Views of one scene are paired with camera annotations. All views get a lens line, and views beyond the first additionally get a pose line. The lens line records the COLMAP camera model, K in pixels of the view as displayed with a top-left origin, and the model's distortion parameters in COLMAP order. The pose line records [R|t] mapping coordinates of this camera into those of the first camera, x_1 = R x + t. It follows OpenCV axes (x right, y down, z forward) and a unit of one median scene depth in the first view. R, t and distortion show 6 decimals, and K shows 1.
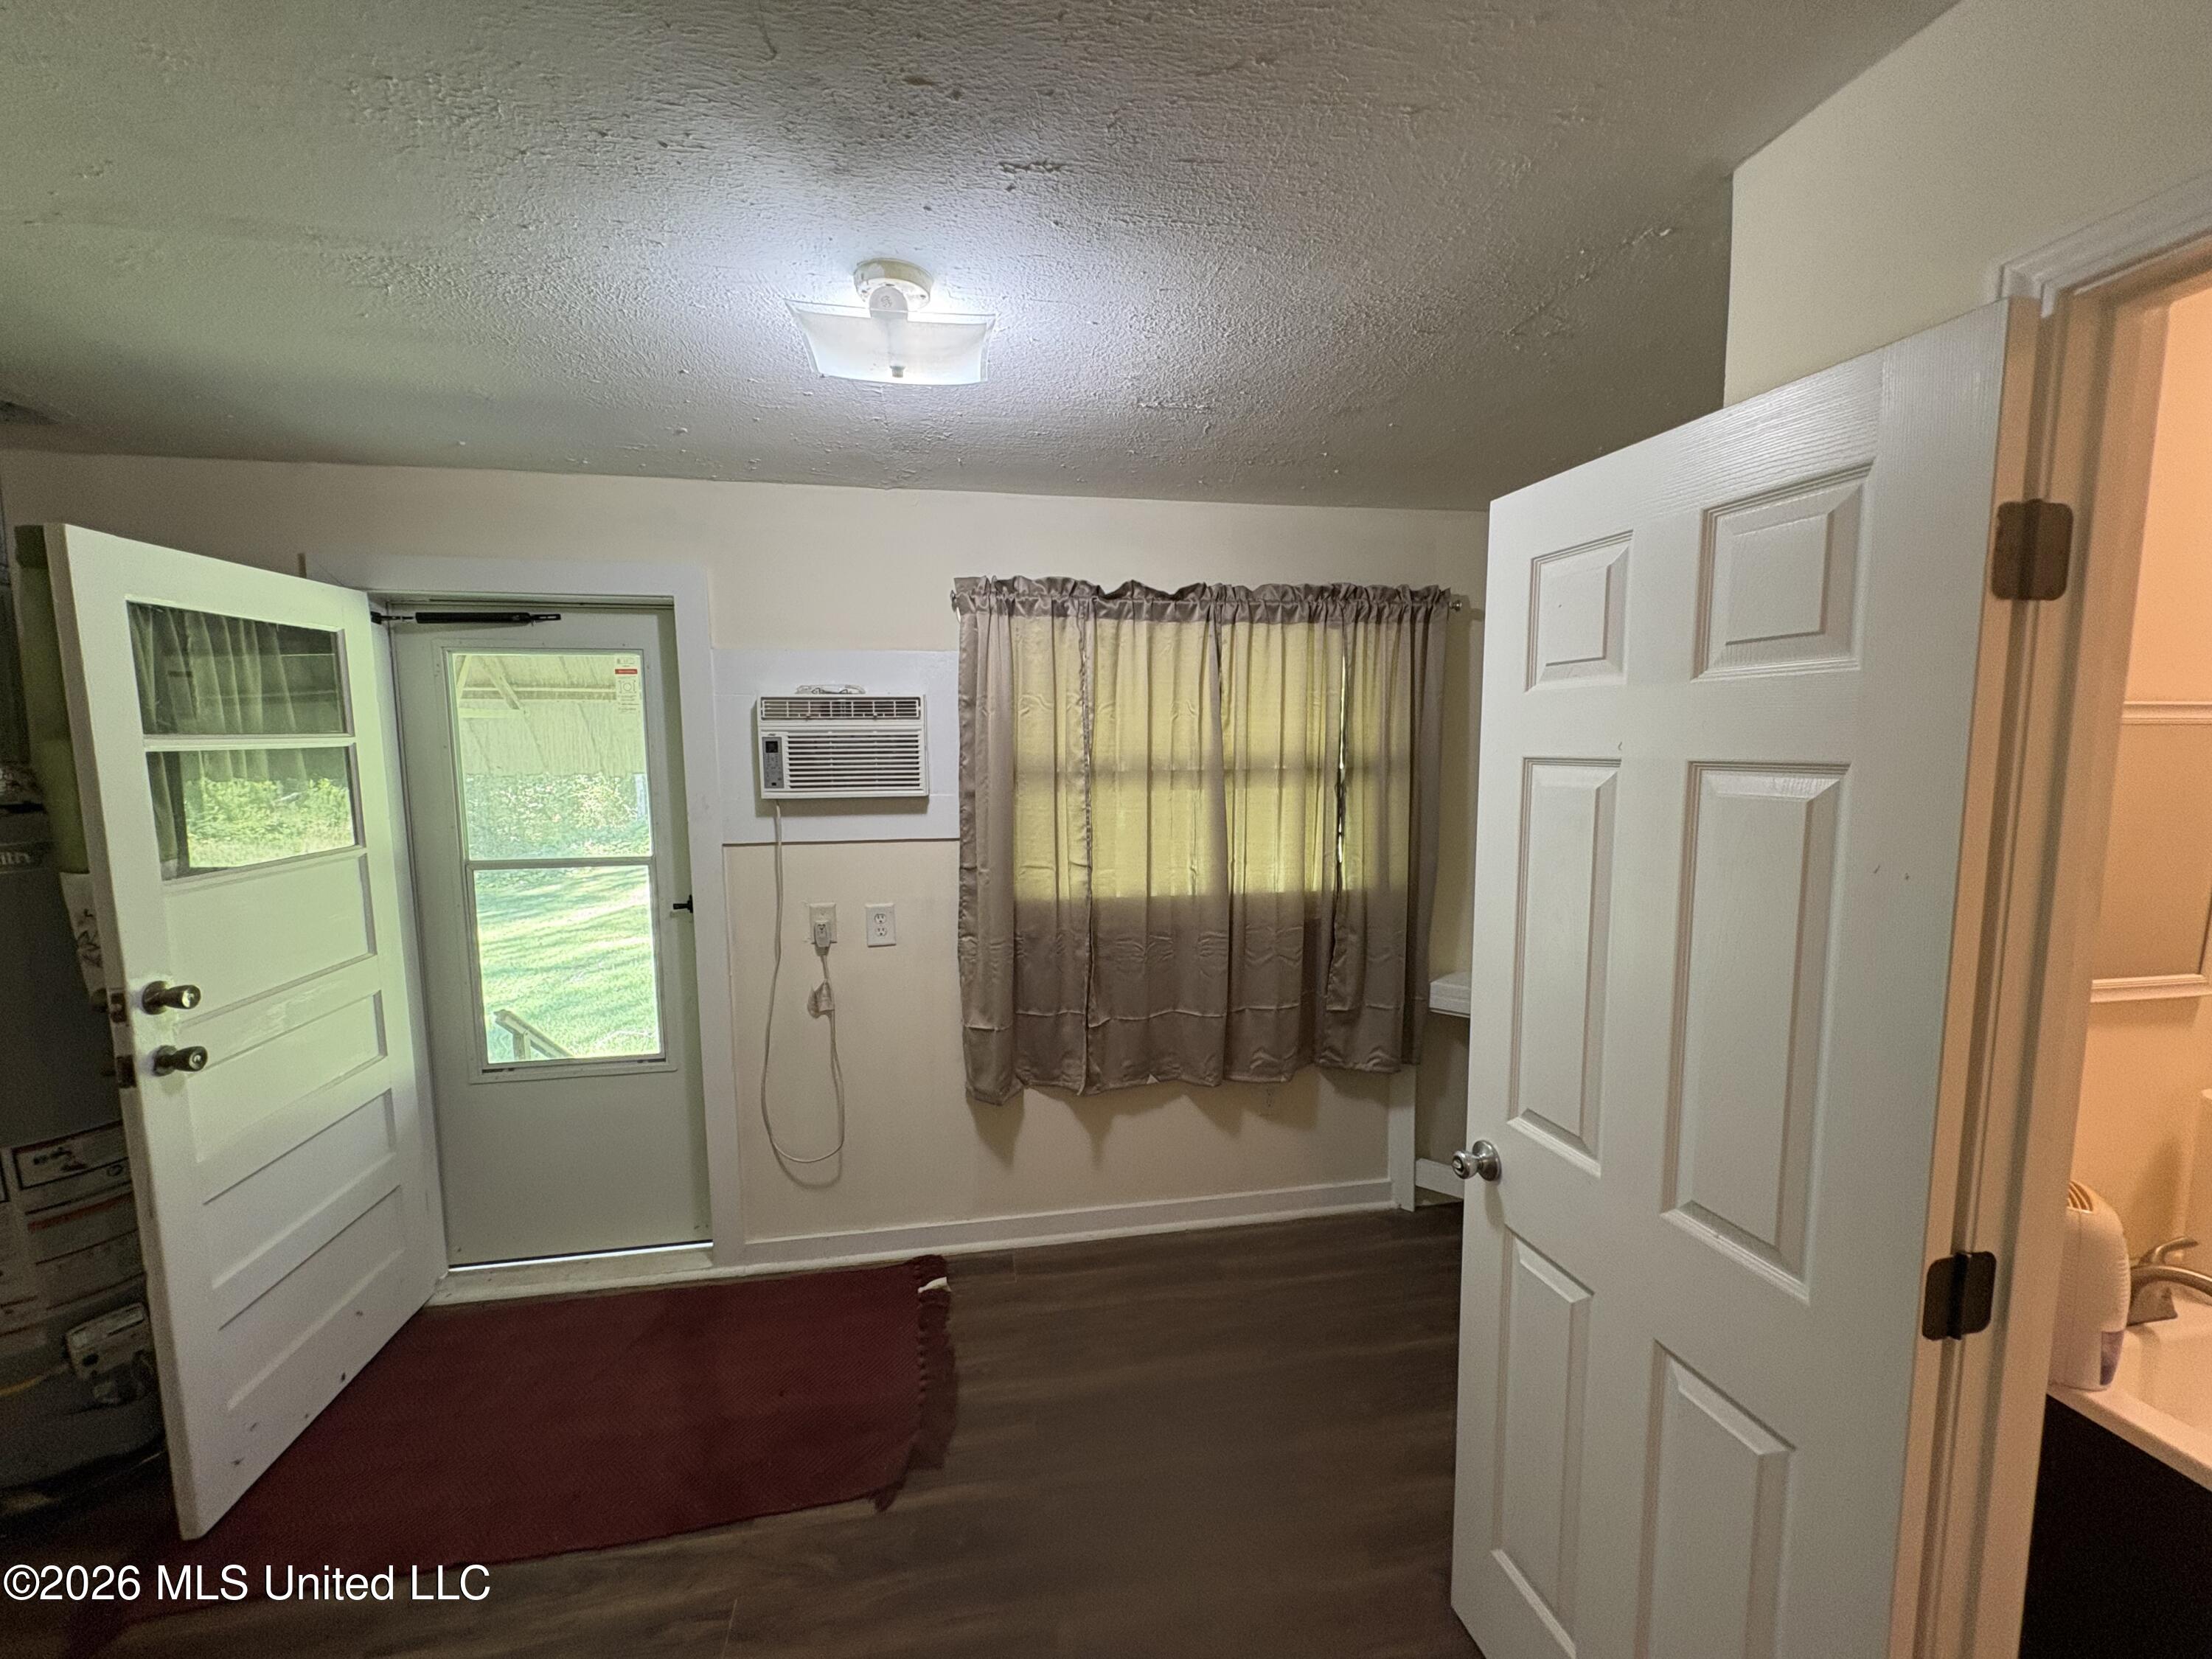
lens RADIAL K [[883.6, 0, 1107.8], [0, 883.6, 839.2], [0, 0, 1]] dist [-0.000106, 0.000751]
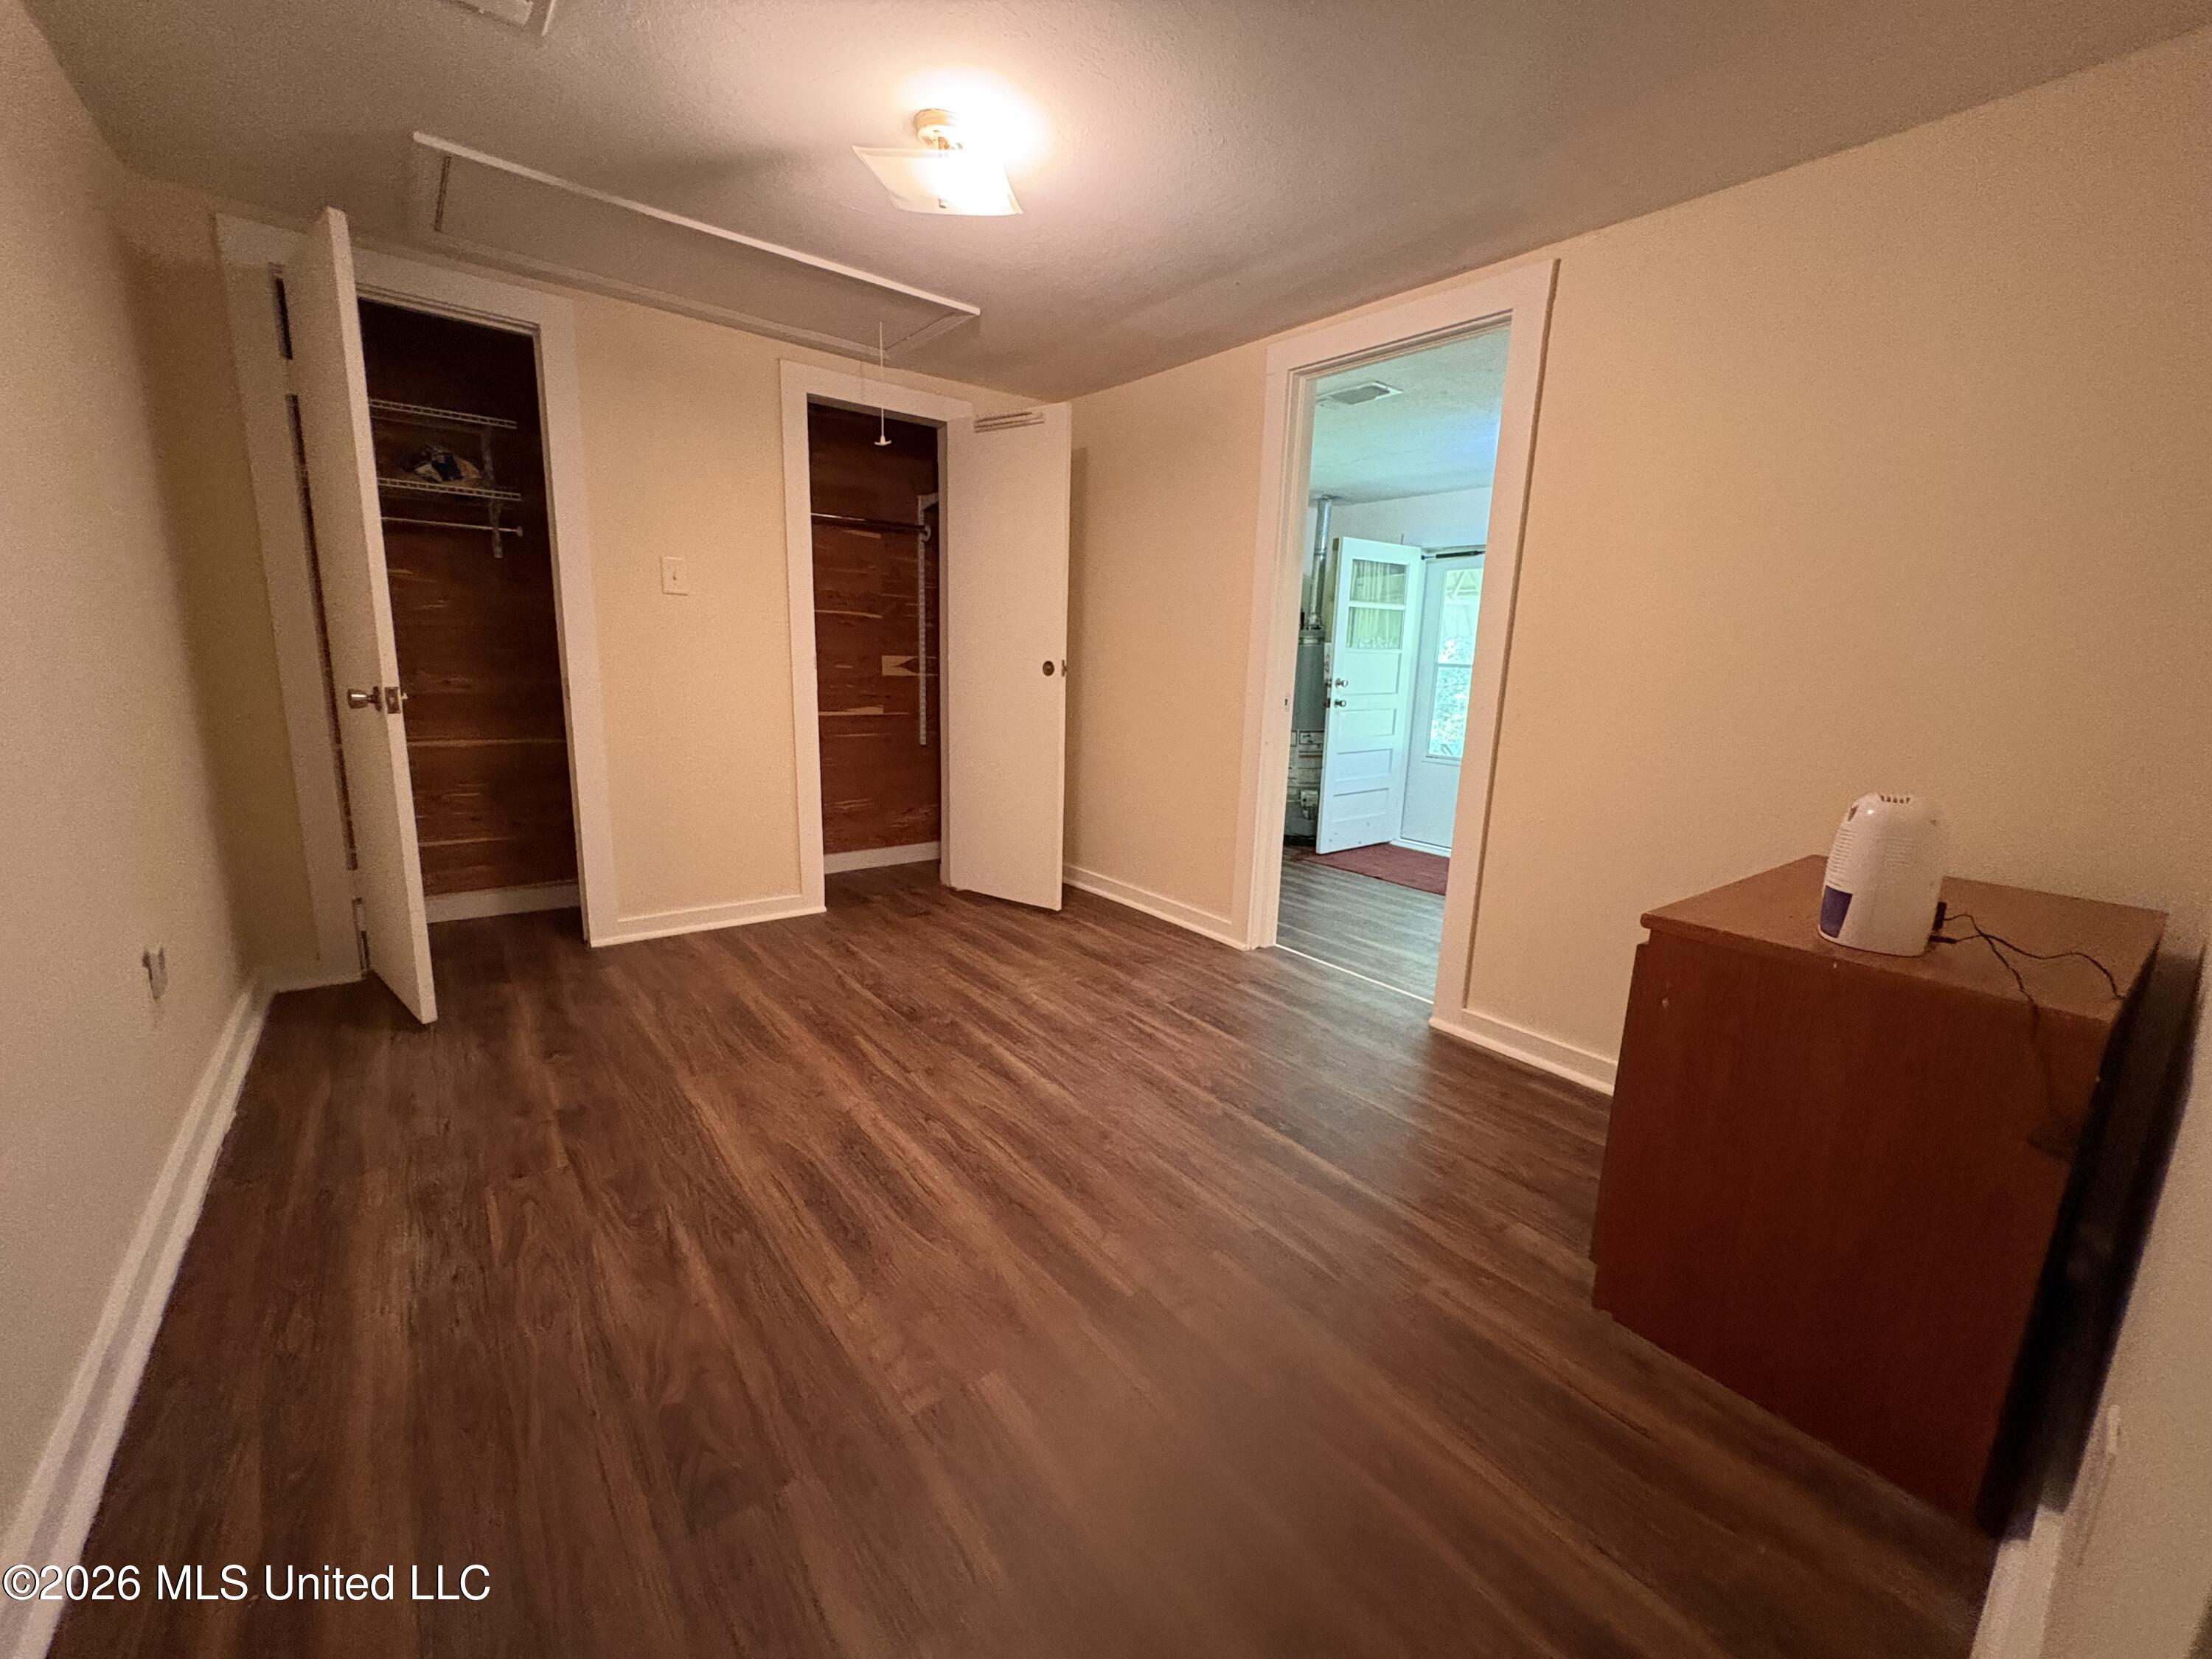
lens RADIAL K [[883.6, 0, 1101.1], [0, 883.6, 835.9], [0, 0, 1]] dist [-0.000106, 0.000751]
pose [[0.472004, 0.185384, -0.861885, 0.956130], [-0.127489, 0.981718, 0.141341, 0.259764], [0.872330, 0.043167, 0.487009, -0.889786]]
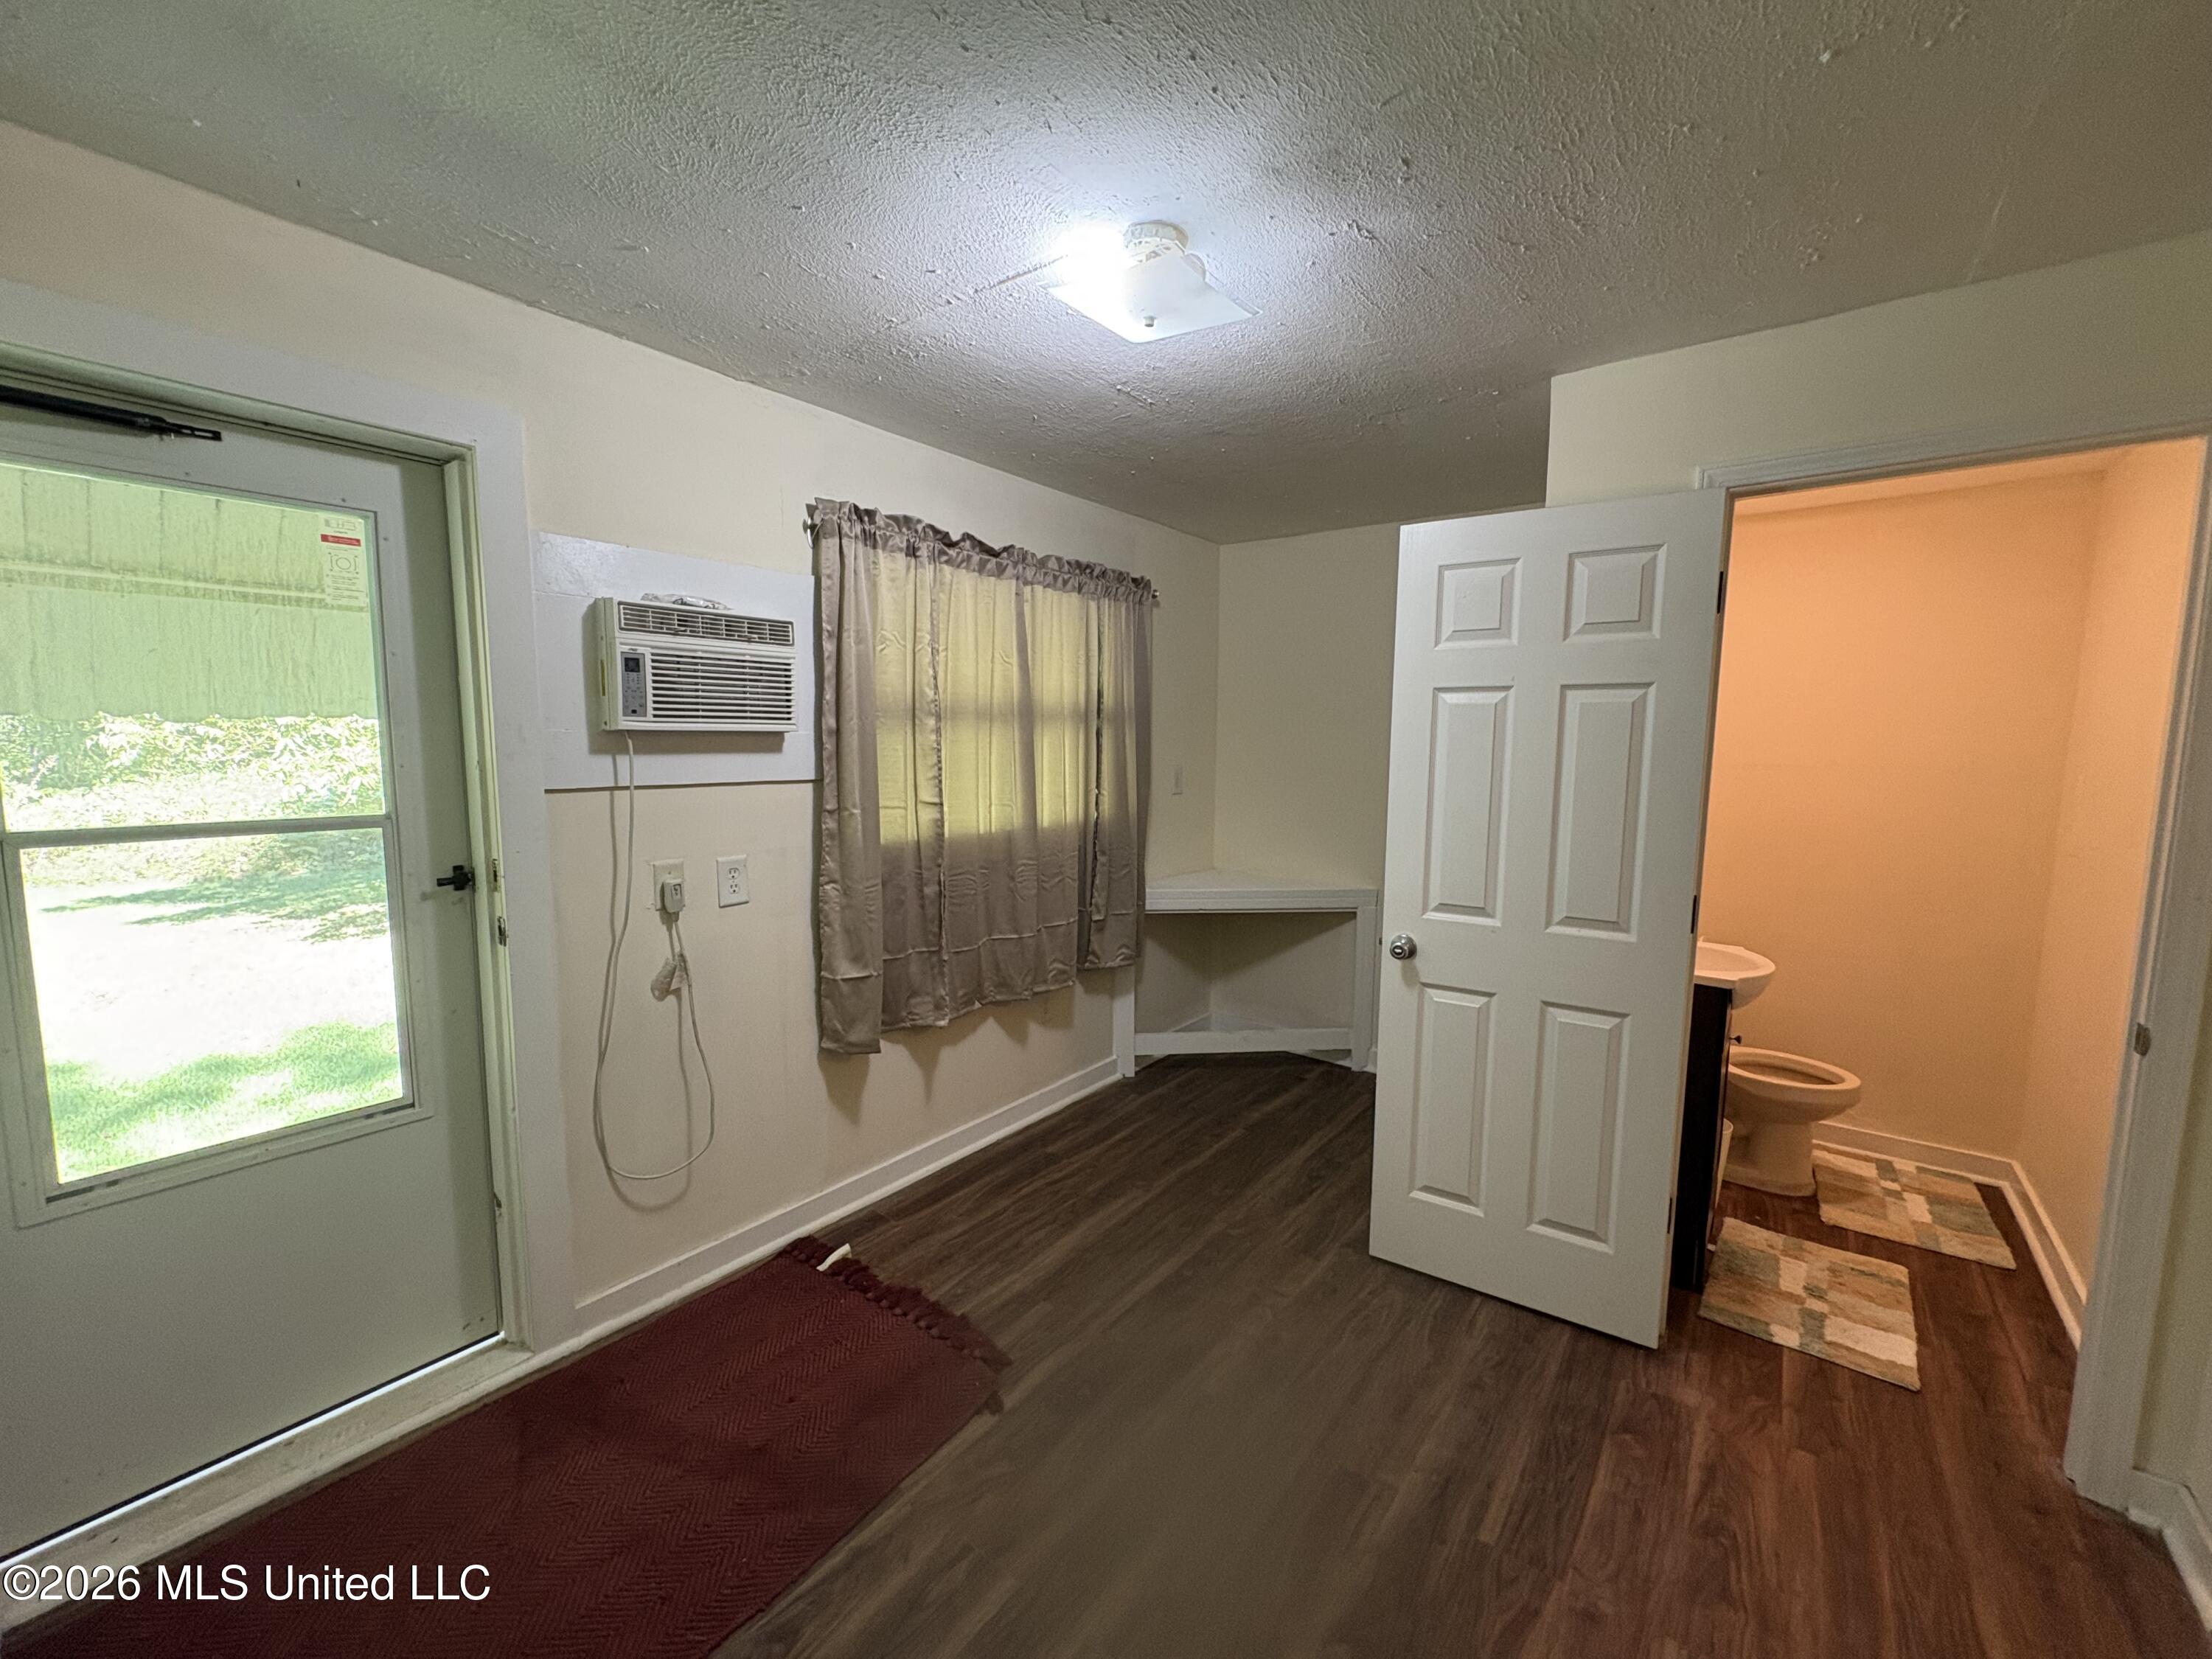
lens RADIAL K [[883.6, 0, 1104.6], [0, 883.6, 841.4], [0, 0, 1]] dist [-0.000106, 0.000751]
pose [[0.737655, -0.065710, 0.671972, -0.583871], [0.061201, 0.997663, 0.030374, 0.055403], [-0.672398, 0.018719, 0.739953, 0.109676]]
